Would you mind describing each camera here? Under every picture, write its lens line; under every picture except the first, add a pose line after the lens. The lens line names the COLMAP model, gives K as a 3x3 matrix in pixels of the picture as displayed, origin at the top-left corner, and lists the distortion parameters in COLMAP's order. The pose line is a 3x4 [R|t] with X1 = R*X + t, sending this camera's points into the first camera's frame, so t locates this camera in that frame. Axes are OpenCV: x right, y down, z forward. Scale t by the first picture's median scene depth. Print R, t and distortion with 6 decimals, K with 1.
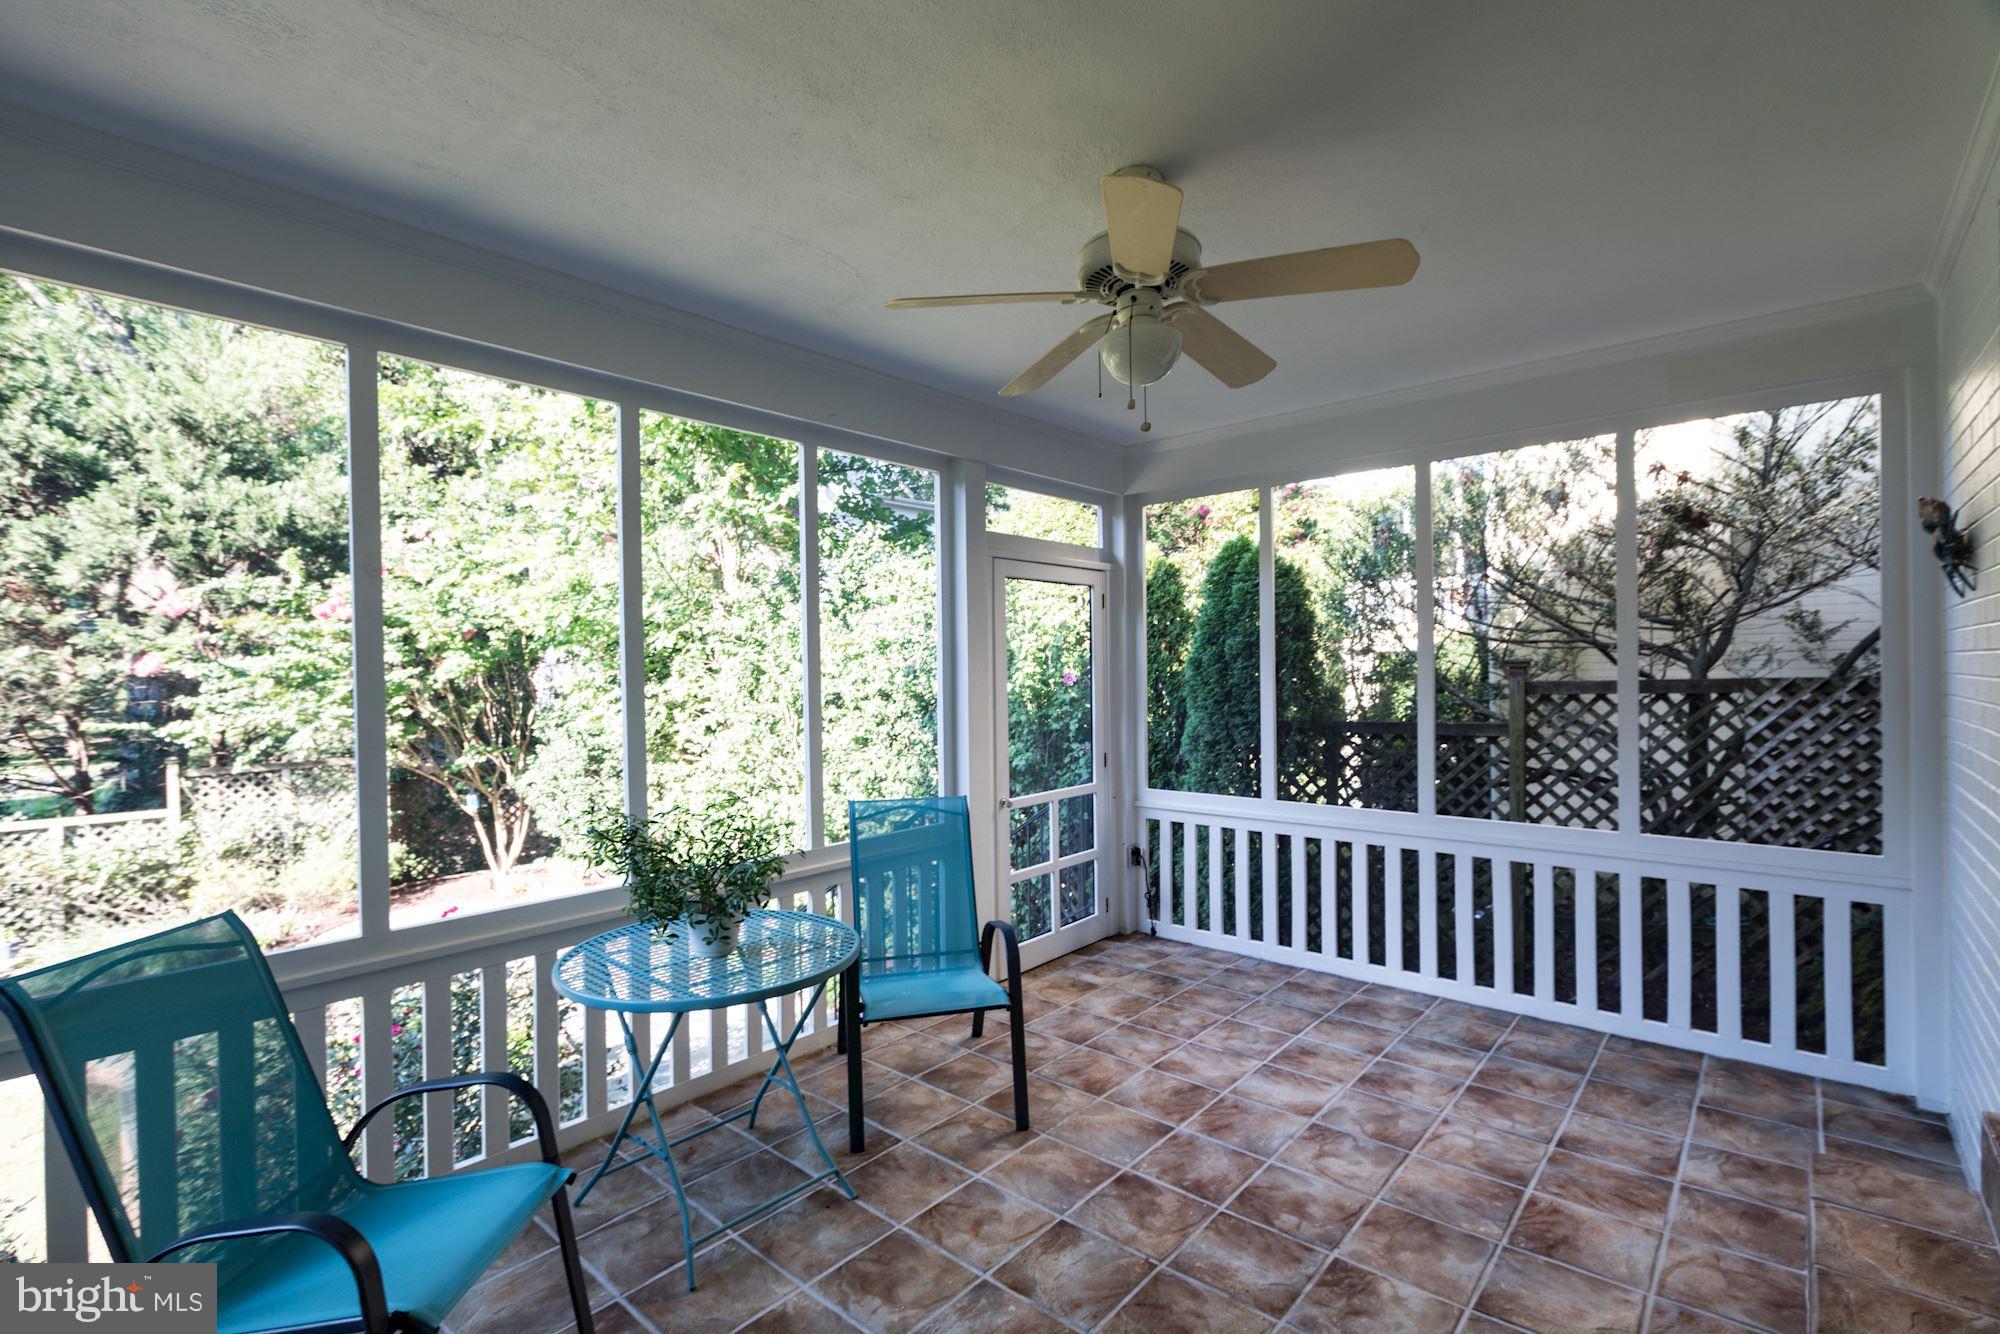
lens RADIAL K [[897.1, 0, 999.8], [0, 897.1, 676.9], [0, 0, 1]] dist [0.003943, 0.001279]
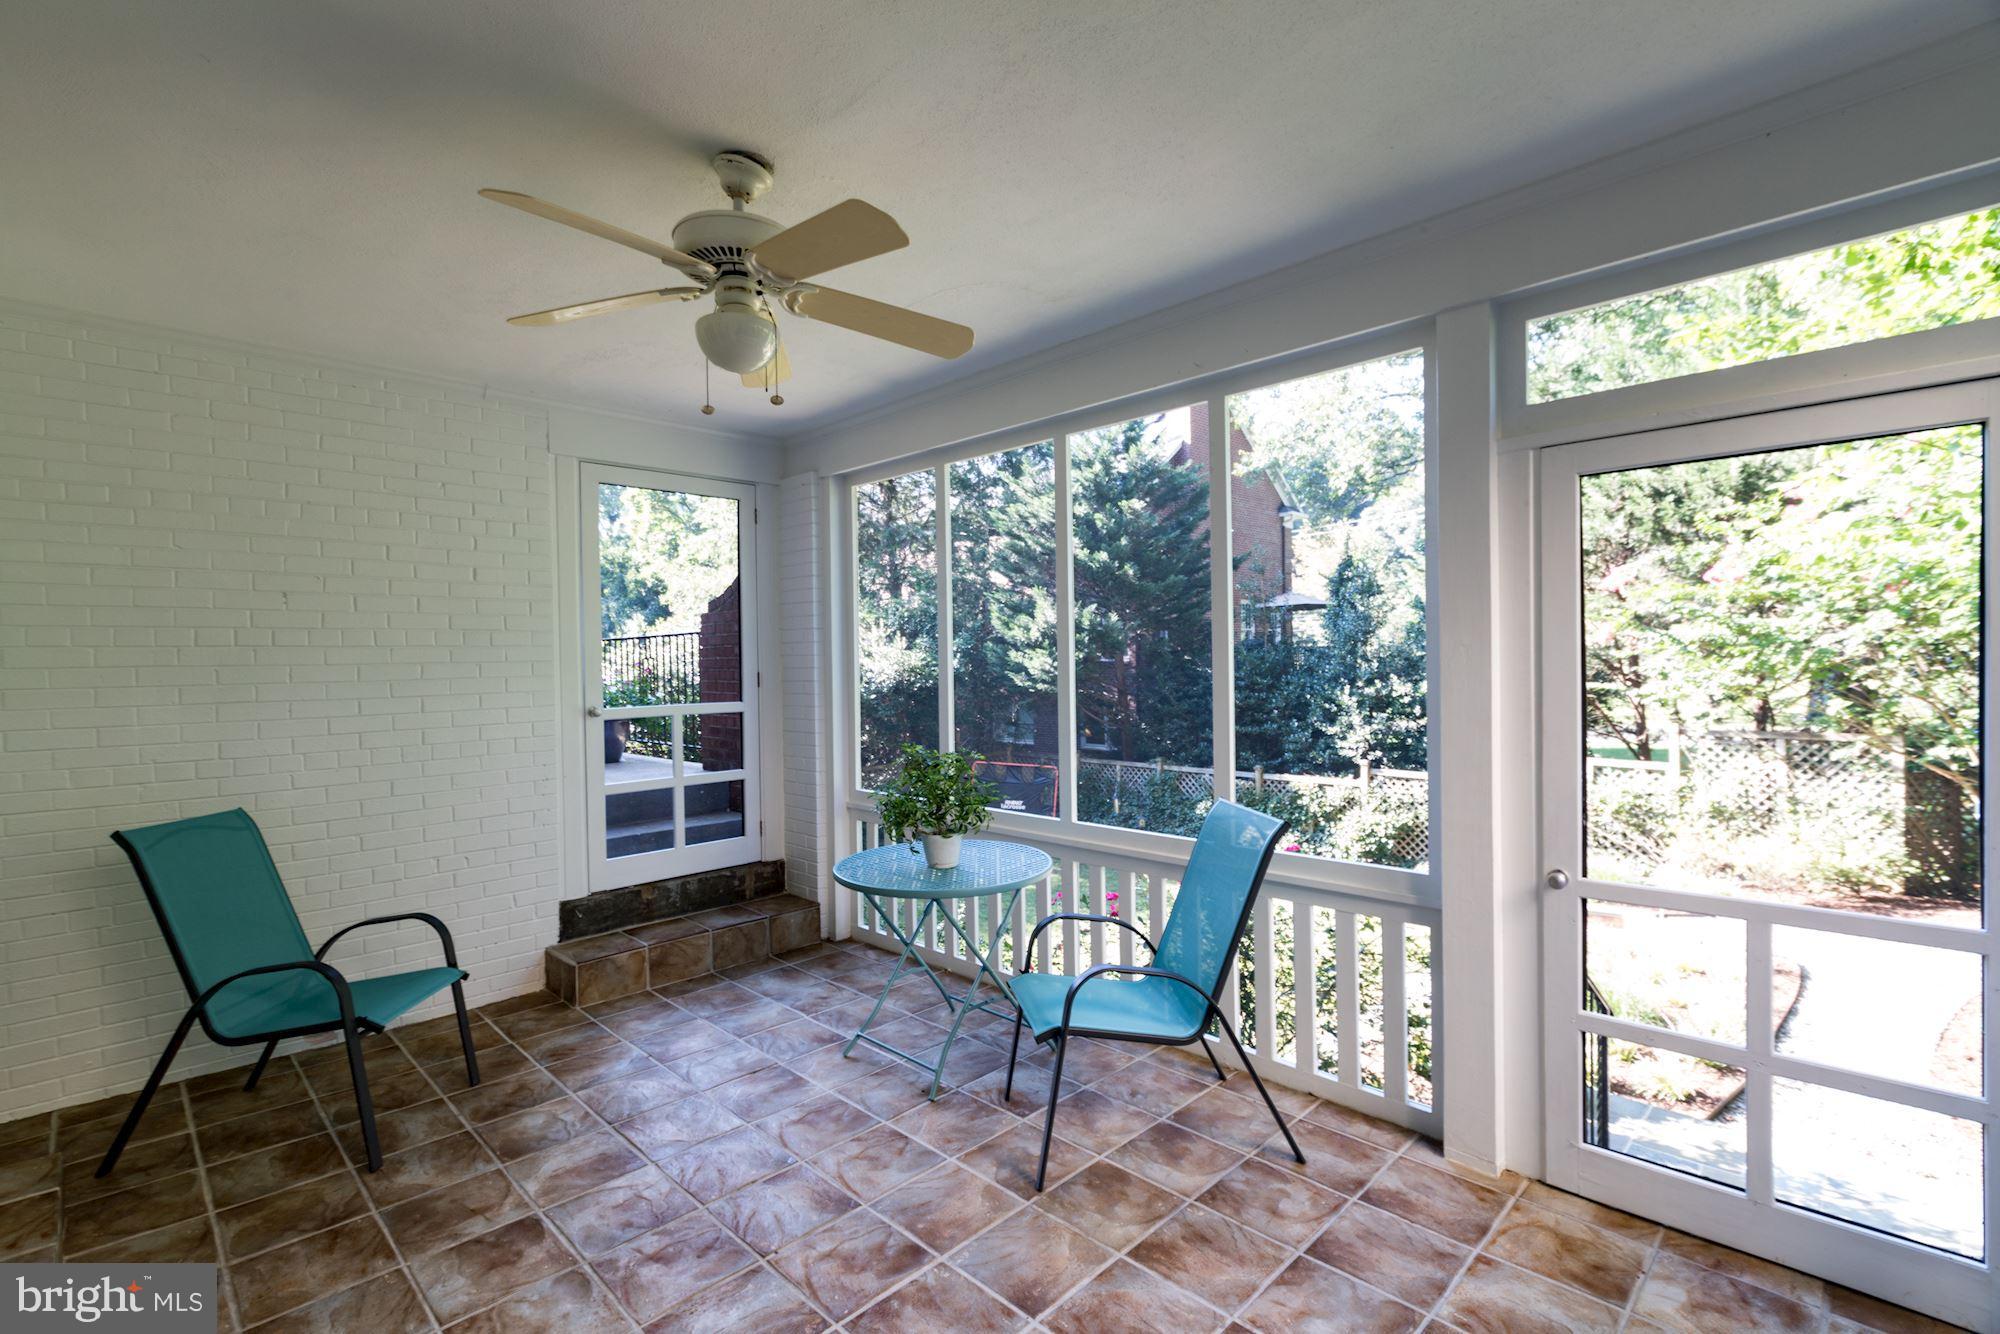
lens RADIAL K [[897.1, 0, 999.1], [0, 897.1, 668.6], [0, 0, 1]] dist [0.003943, 0.001279]
pose [[-0.062547, 0.020532, -0.997831, 0.688439], [0.014950, 0.999695, 0.019633, -0.008104], [0.997930, -0.013689, -0.062835, 0.804945]]
